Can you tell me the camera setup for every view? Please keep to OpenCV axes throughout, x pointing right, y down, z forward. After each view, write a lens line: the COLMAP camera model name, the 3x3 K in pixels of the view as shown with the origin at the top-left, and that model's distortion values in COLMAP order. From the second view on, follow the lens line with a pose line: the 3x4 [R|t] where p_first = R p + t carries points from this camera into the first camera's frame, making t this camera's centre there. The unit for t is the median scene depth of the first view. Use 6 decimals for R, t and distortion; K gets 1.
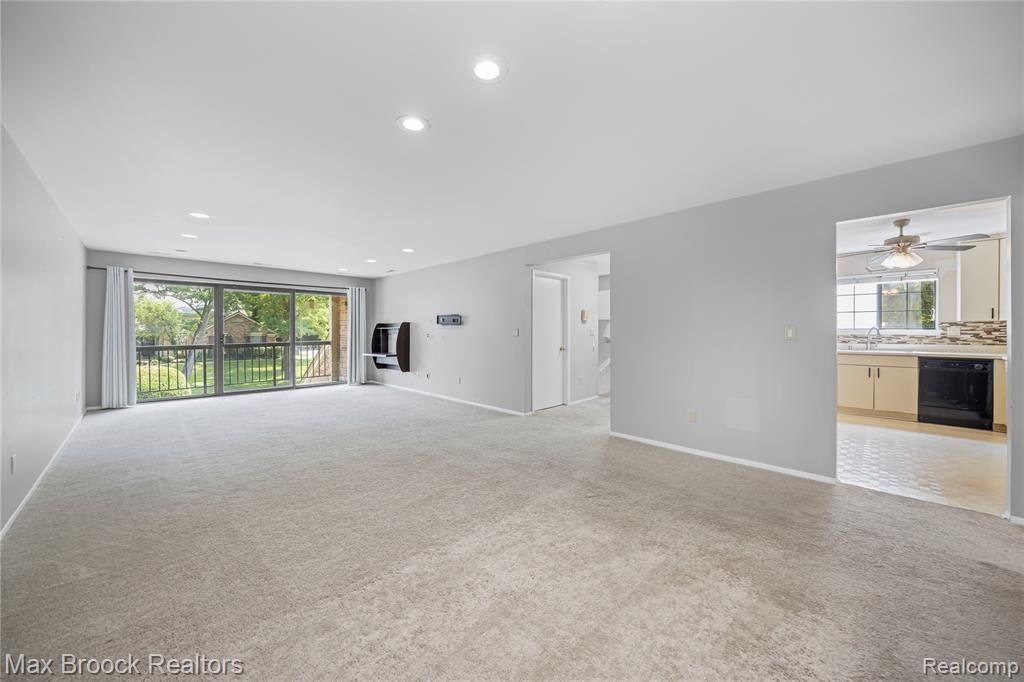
lens RADIAL K [[378.2, 0, 511.3], [0, 378.2, 333.1], [0, 0, 1]] dist [0.000410, 0.000263]
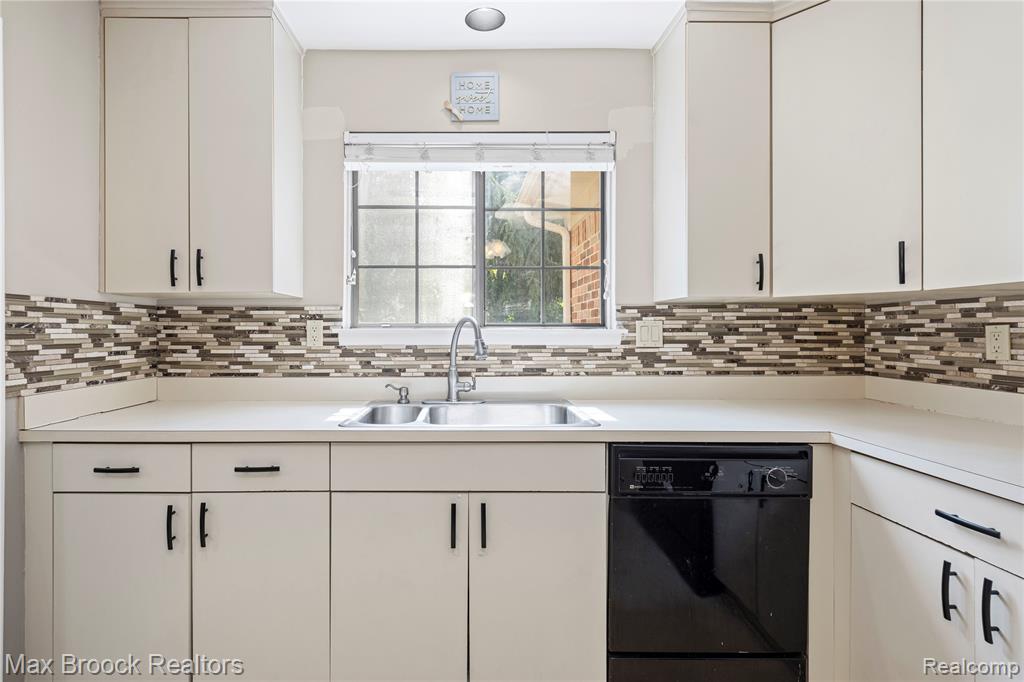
lens RADIAL K [[464.6, 0, 479.4], [0, 464.6, 333.2], [0, 0, 1]] dist [0.003769, -0.004069]
pose [[0.700841, 0.000880, 0.713317, 0.782379], [0.004651, 0.999972, -0.005803, -0.003259], [-0.713302, 0.007385, 0.700818, 0.818199]]
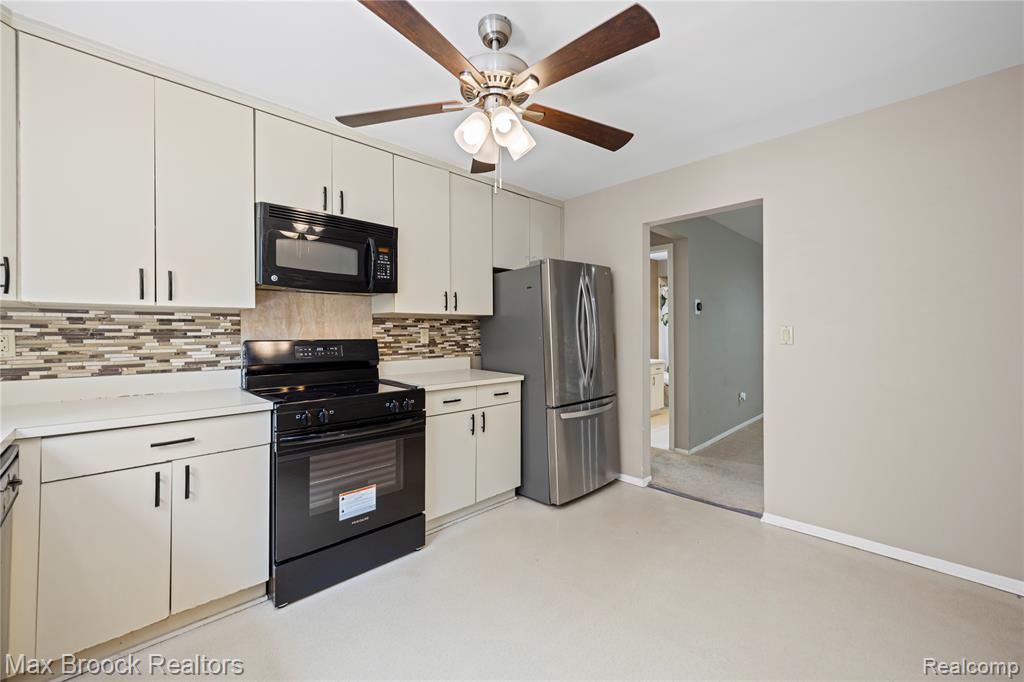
lens RADIAL K [[408.0, 0, 532.6], [0, 408.0, 326.1], [0, 0, 1]] dist [-0.002202, -0.000356]
pose [[-0.999742, 0.004870, -0.022190, 0.802680], [0.004854, 0.999988, 0.000763, -0.009666], [0.022193, 0.000655, -0.999753, 1.122903]]
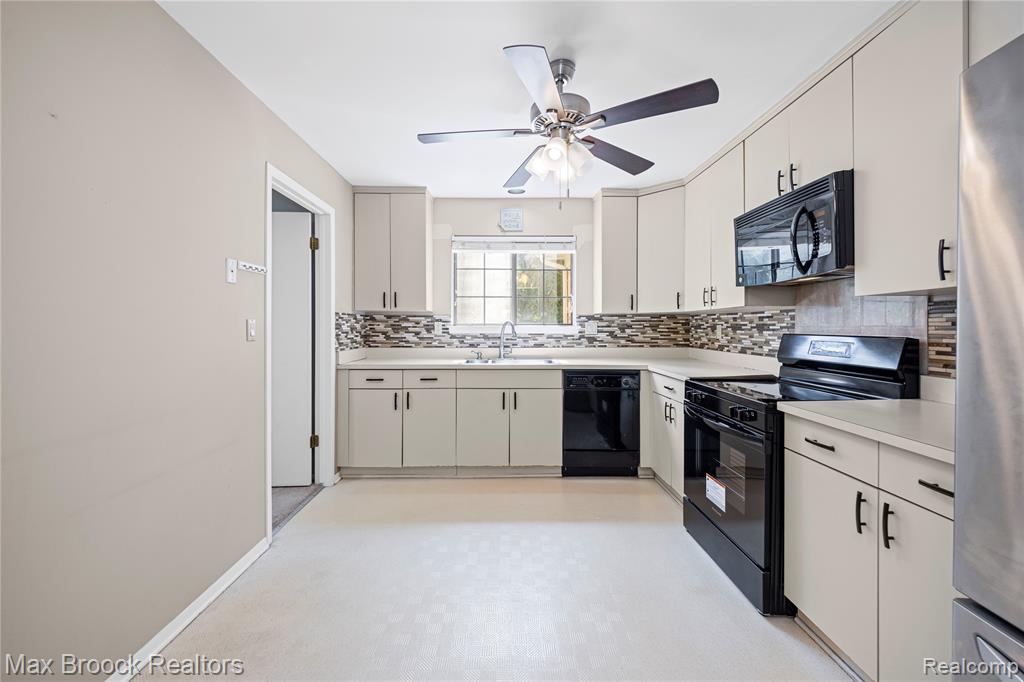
lens RADIAL K [[408.0, 0, 512.0], [0, 408.0, 323.7], [0, 0, 1]] dist [-0.002202, -0.000356]
pose [[0.701275, 0.012311, 0.712785, 0.528991], [0.002636, 0.999799, -0.019861, 0.001601], [-0.712886, 0.015807, 0.701101, 0.572668]]
